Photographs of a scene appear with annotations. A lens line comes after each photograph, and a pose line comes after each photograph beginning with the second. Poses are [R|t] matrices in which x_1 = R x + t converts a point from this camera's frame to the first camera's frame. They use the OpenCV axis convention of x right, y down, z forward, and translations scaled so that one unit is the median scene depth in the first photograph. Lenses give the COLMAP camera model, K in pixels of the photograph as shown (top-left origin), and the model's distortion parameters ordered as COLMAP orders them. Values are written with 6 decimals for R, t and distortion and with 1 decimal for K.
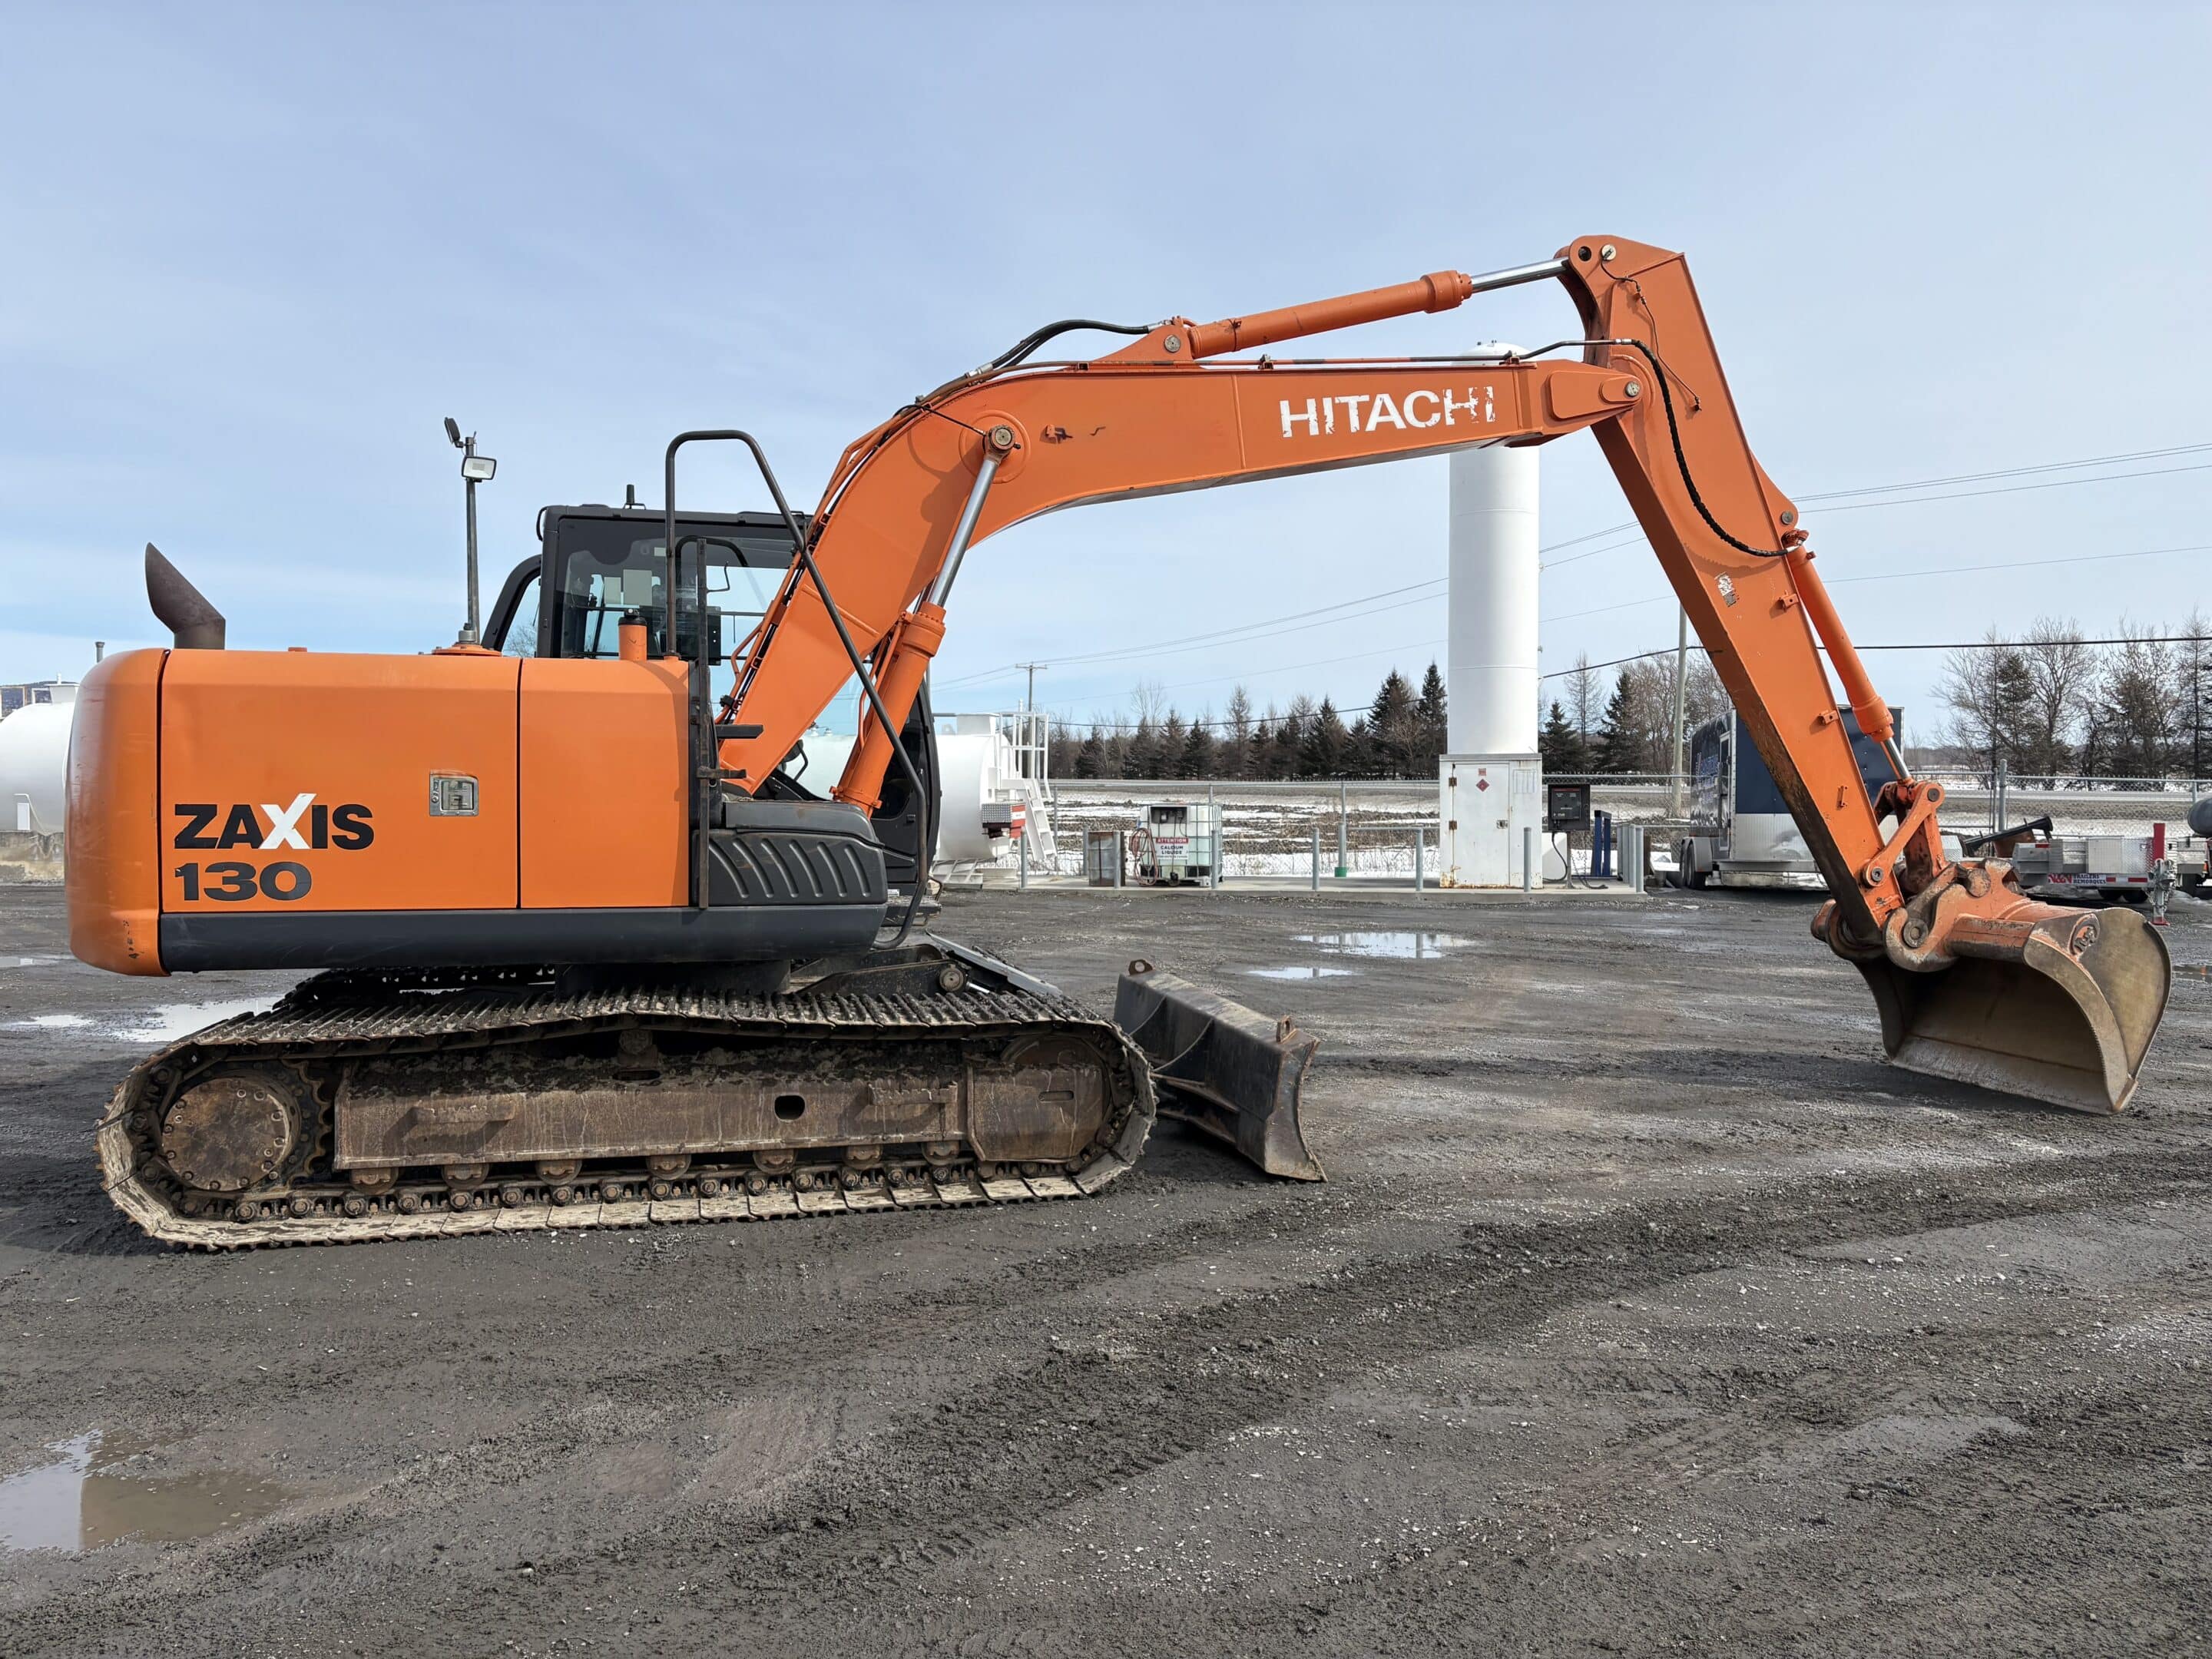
lens RADIAL K [[1654.8, 0, 1087.5], [0, 1654.8, 838.6], [0, 0, 1]] dist [0.041750, 0.002851]
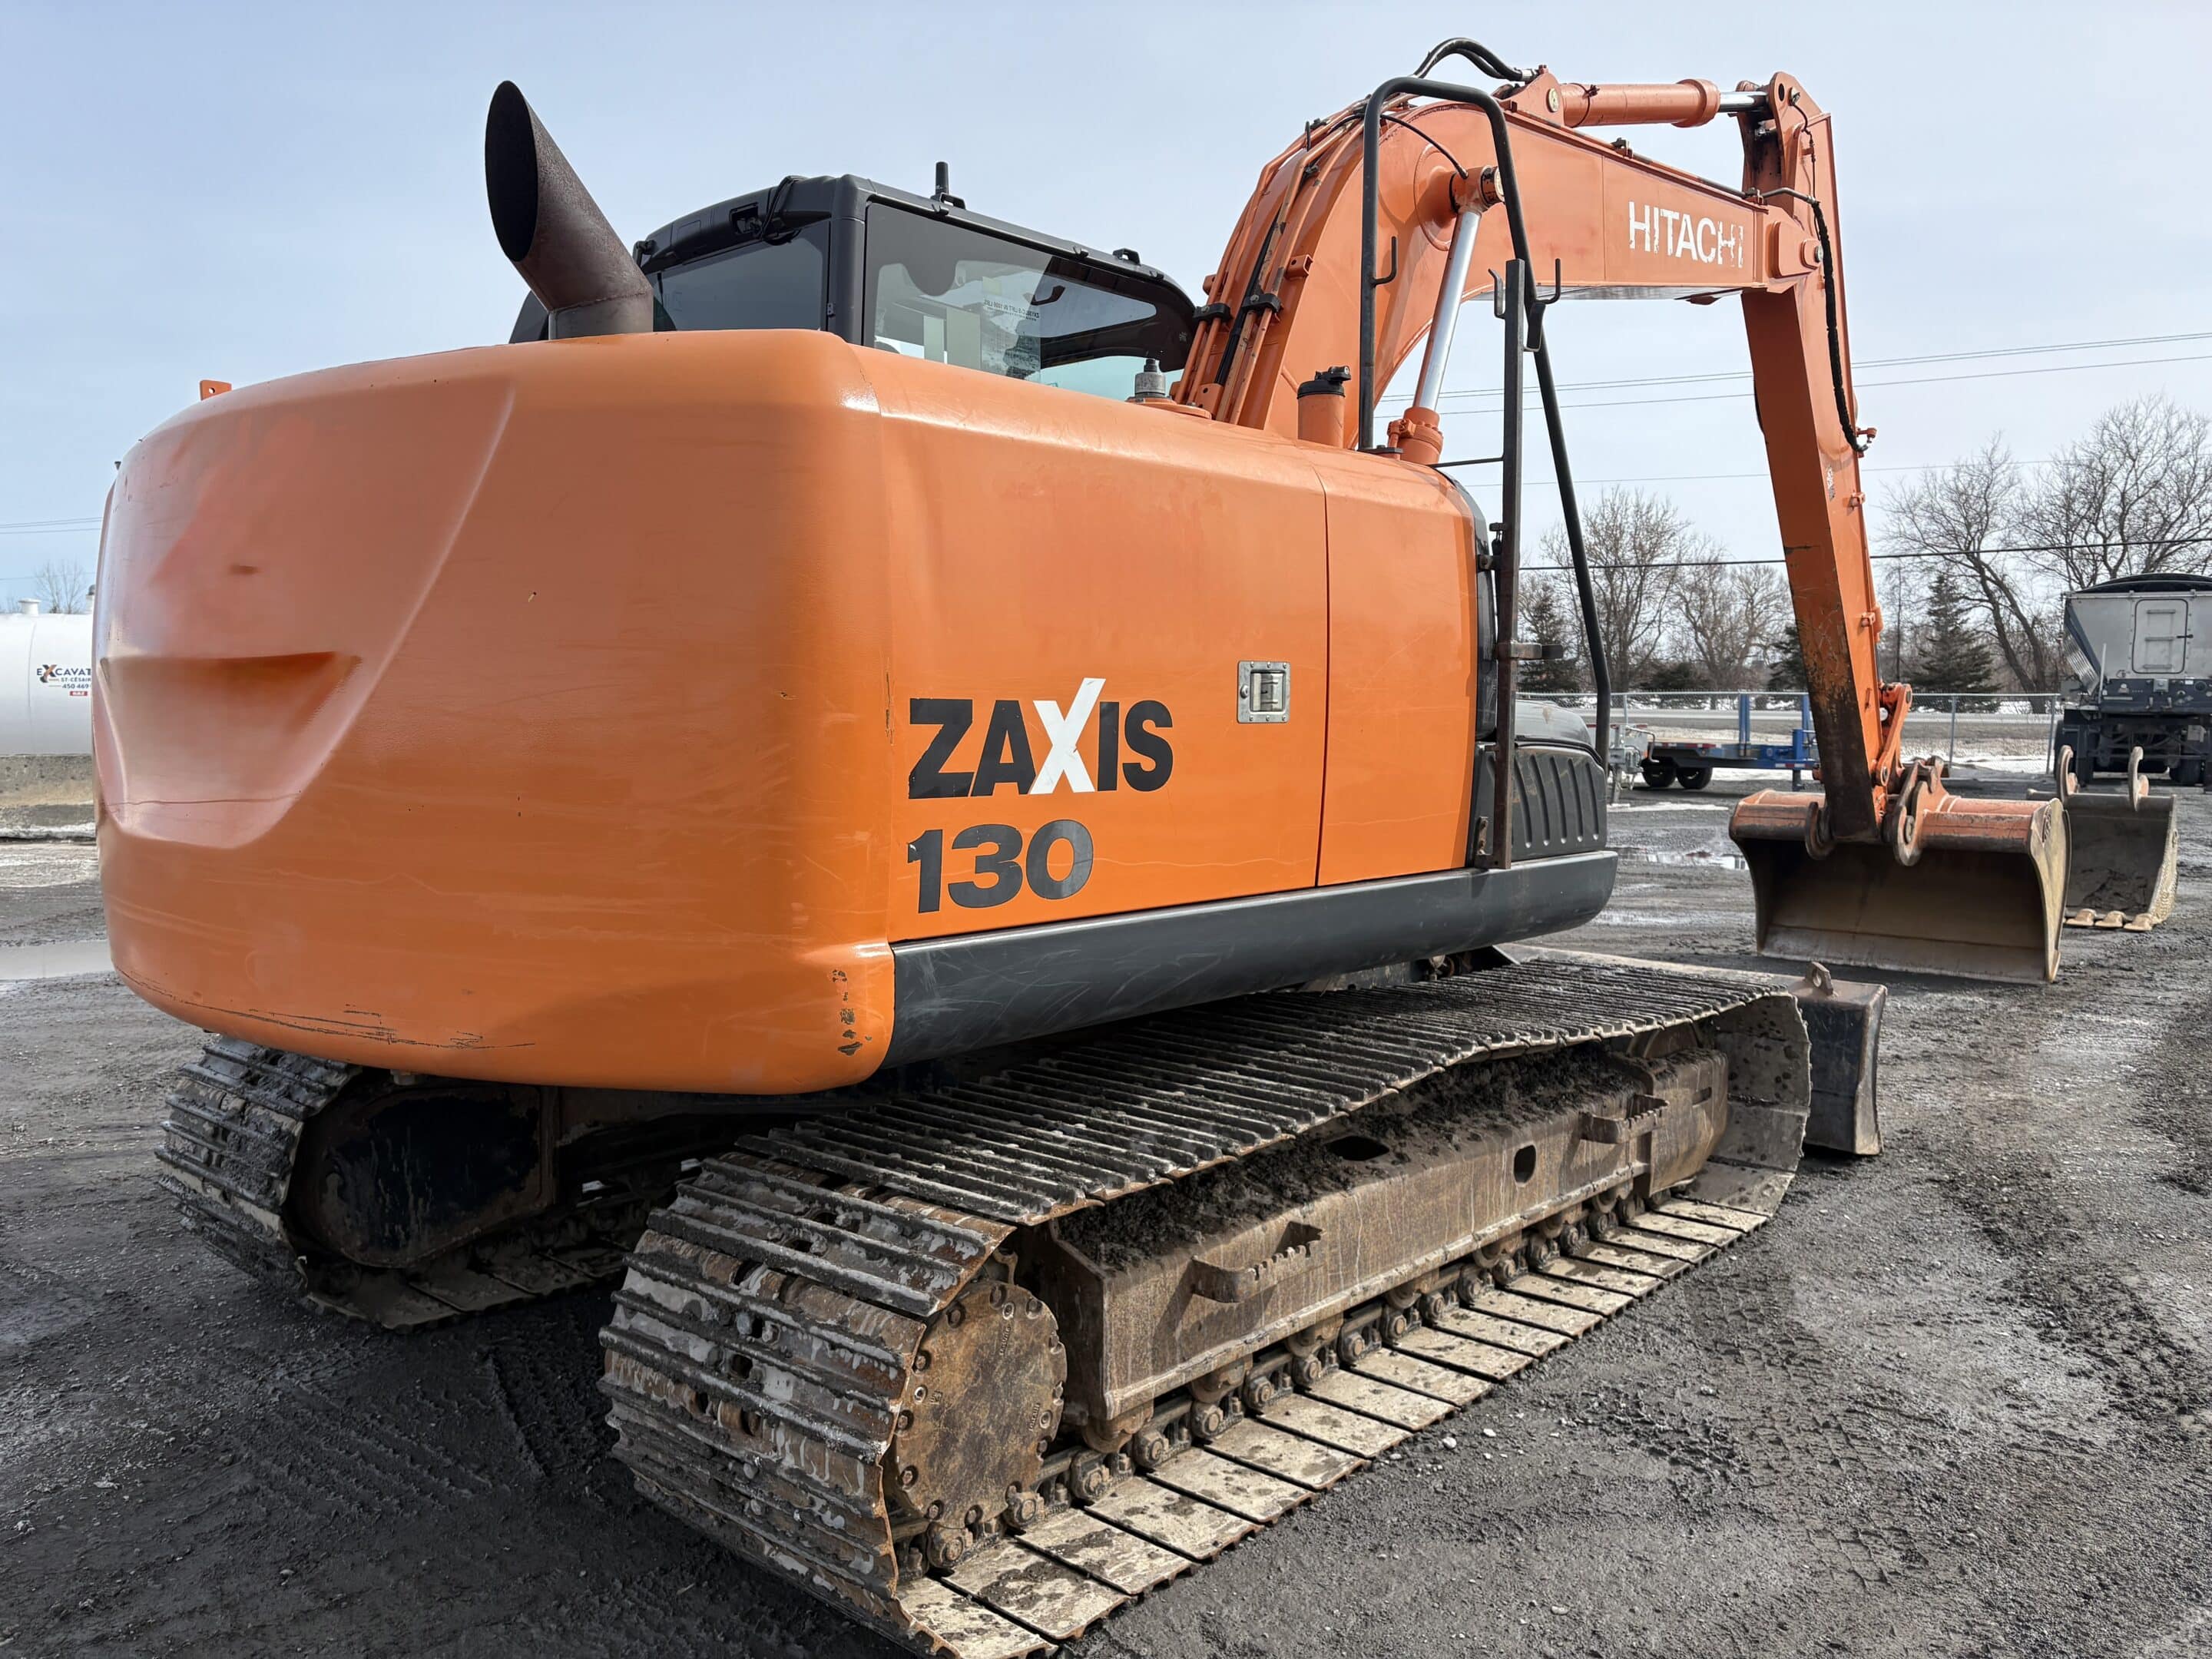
lens RADIAL K [[1687.8, 0, 1106.0], [0, 1687.8, 829.5], [0, 0, 1]] dist [0.056268, -0.000122]
pose [[0.819208, -0.040910, 0.572036, -0.698351], [0.013210, 0.998534, 0.052494, -0.008155], [-0.573345, -0.035447, 0.818547, 0.553376]]
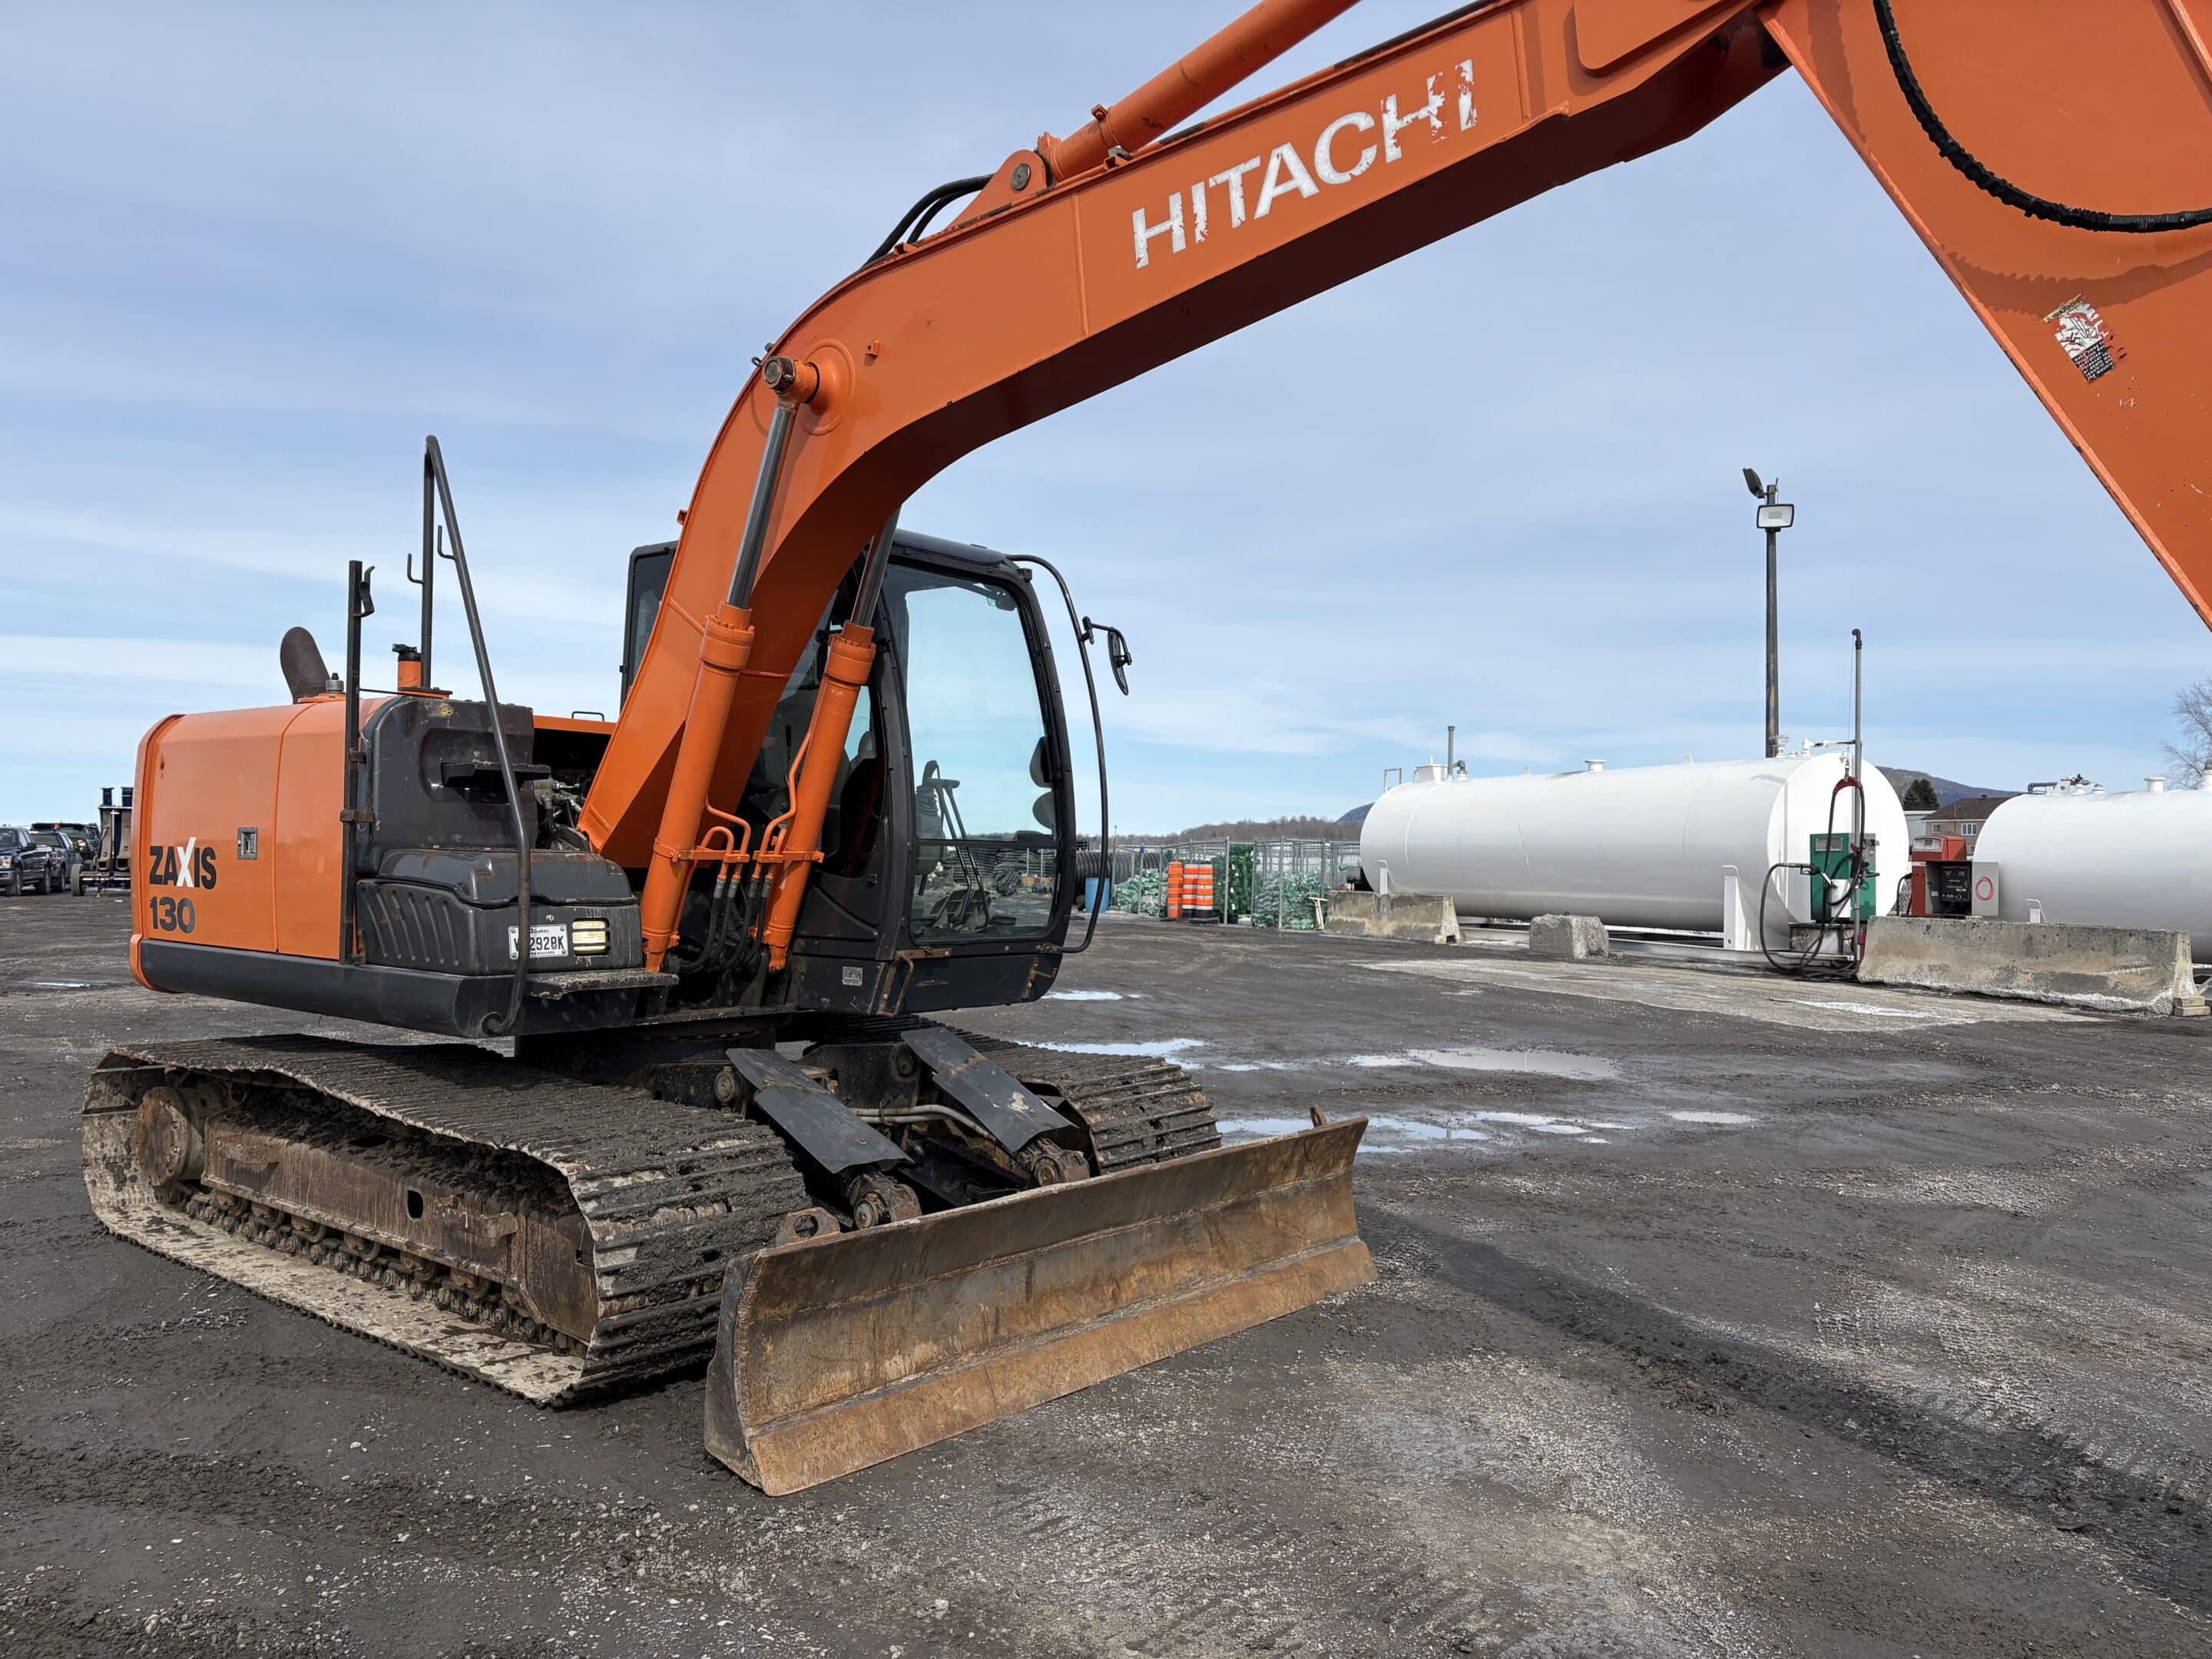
lens RADIAL K [[1651.6, 0, 1106.0], [0, 1651.6, 829.5], [0, 0, 1]] dist [0.006990, 0.005814]
pose [[0.606173, -0.004005, -0.795323, 0.721356], [-0.036328, 0.998804, -0.032717, -0.016992], [0.794503, 0.048724, 0.605303, 0.761573]]
